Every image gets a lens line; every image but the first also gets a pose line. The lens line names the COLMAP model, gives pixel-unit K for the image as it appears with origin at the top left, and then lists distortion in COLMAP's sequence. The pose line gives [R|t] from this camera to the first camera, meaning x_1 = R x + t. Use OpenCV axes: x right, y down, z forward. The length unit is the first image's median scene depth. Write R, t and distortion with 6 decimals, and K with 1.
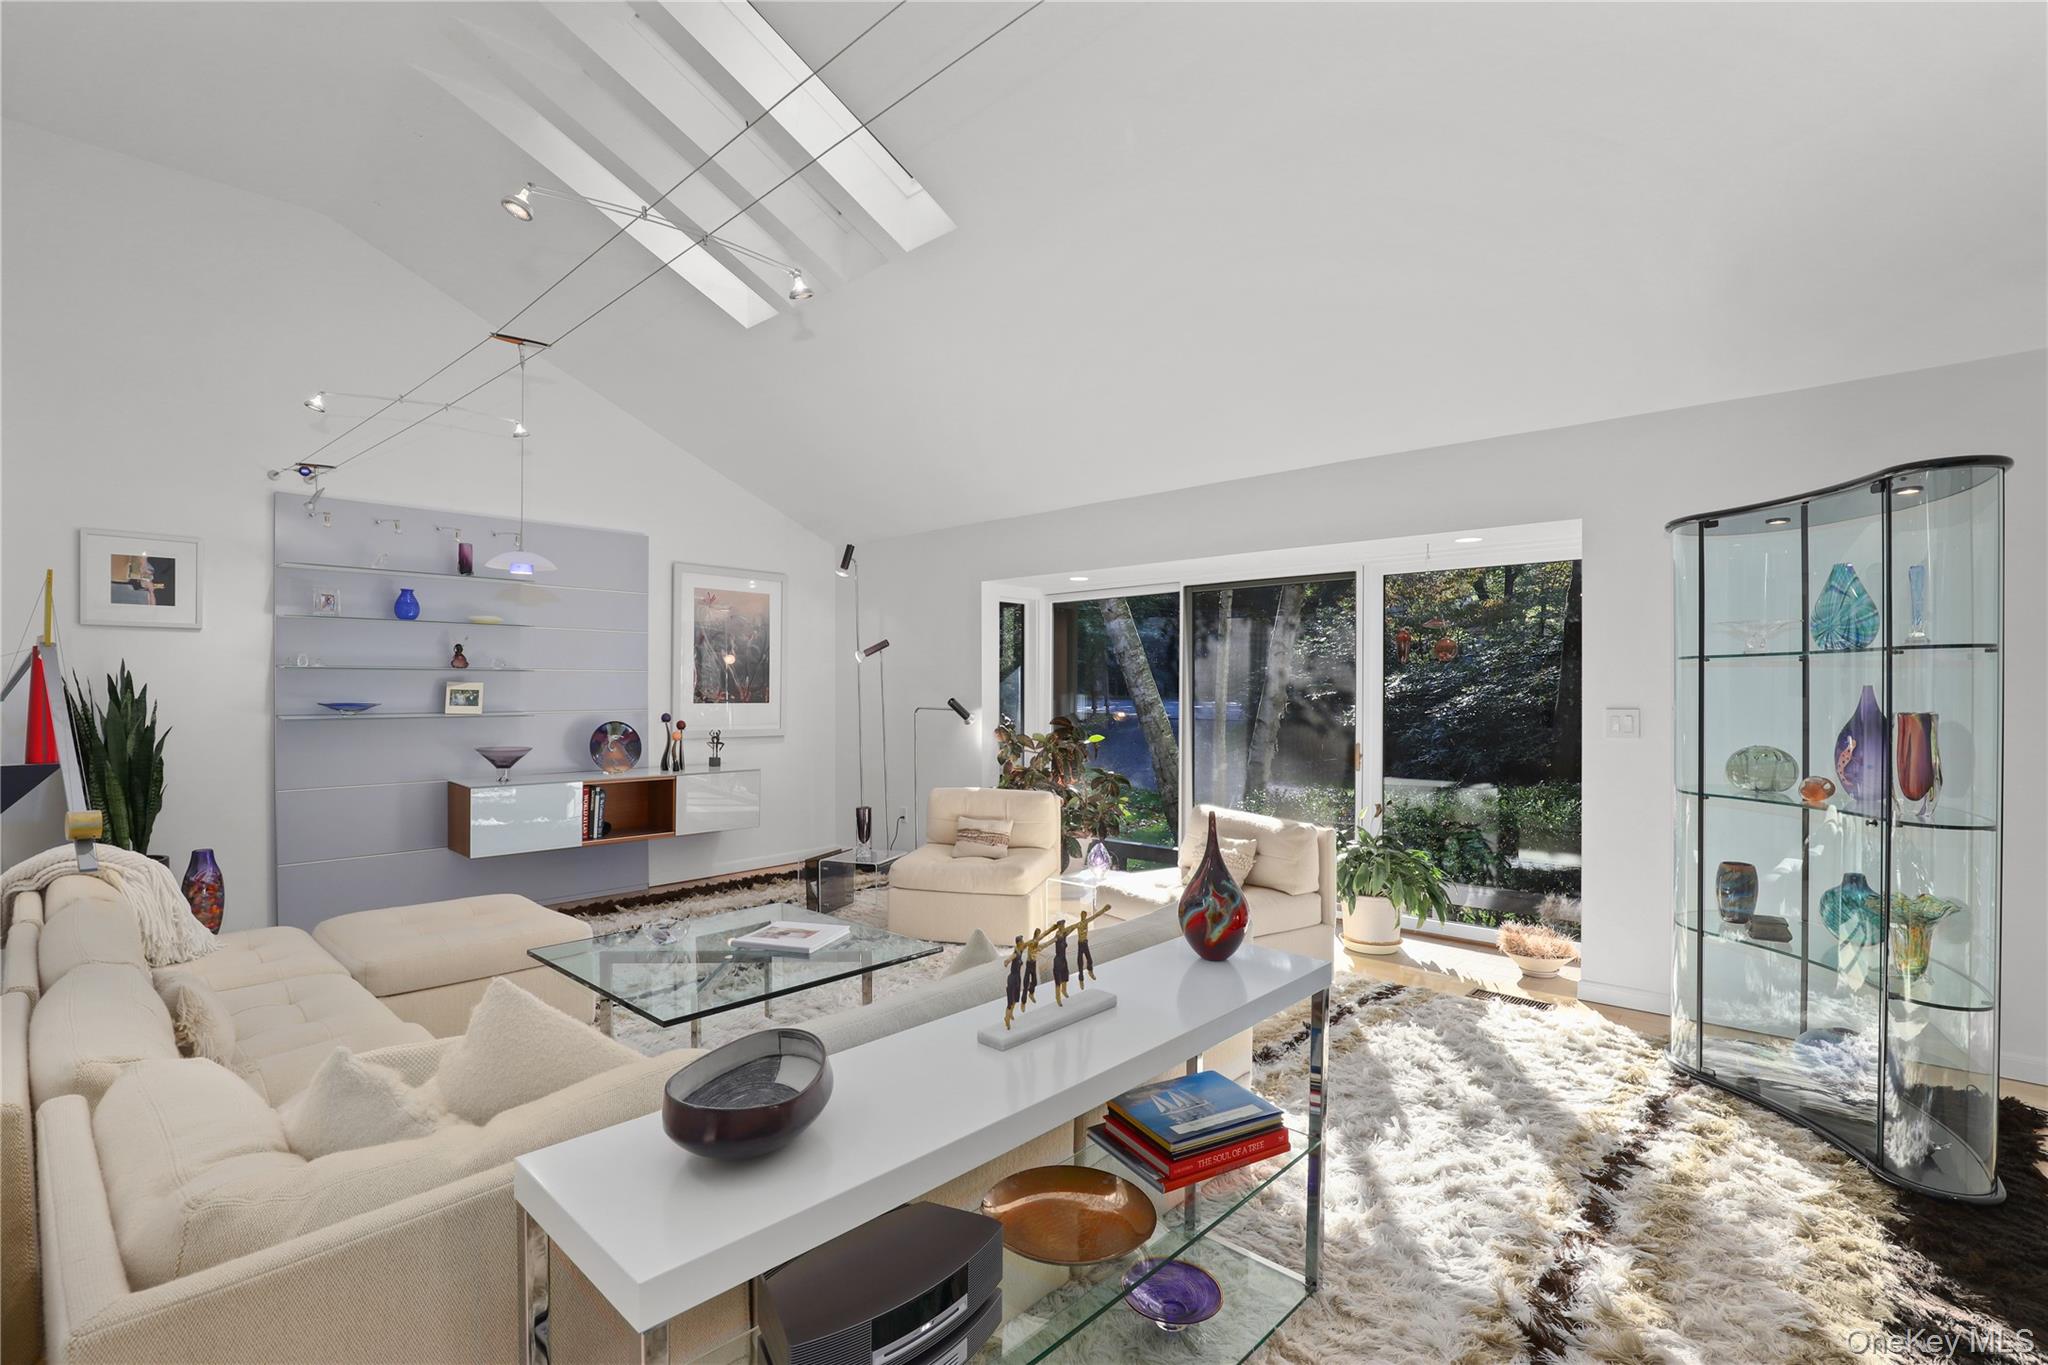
lens RADIAL K [[978.2, 0, 1022.4], [0, 978.2, 696.2], [0, 0, 1]] dist [-0.004010, -0.000252]
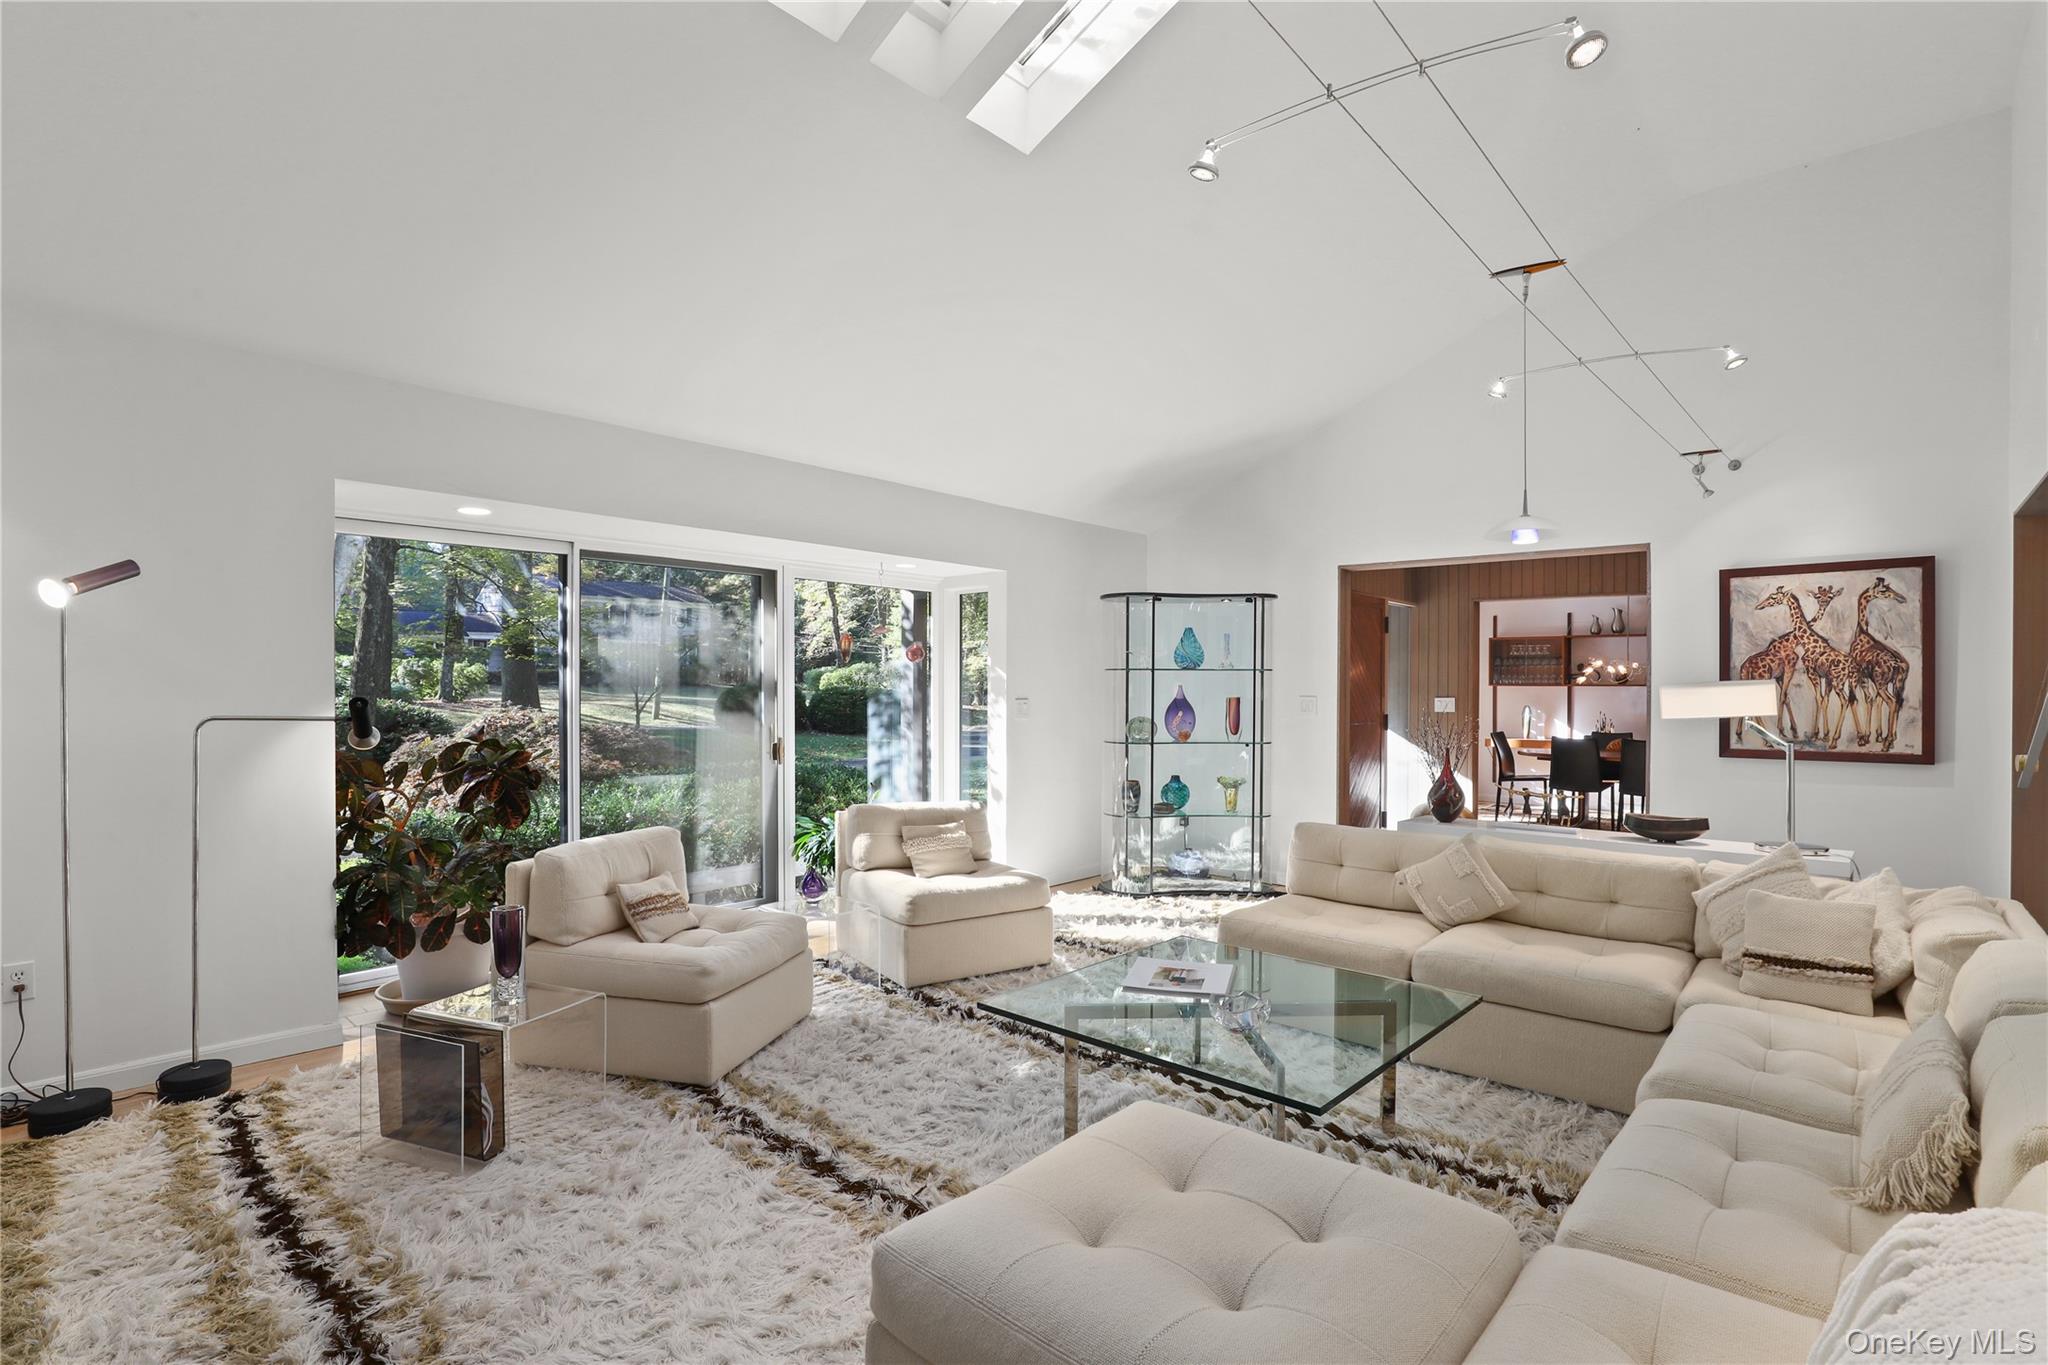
lens RADIAL K [[1032.2, 0, 1022.6], [0, 1032.2, 683.4], [0, 0, 1]] dist [-0.000053, 0.000042]
pose [[-0.026366, -0.000275, 0.999652, -1.125565], [-0.006745, 0.999977, 0.000097, -0.010603], [-0.999630, -0.006740, -0.026367, 1.158774]]
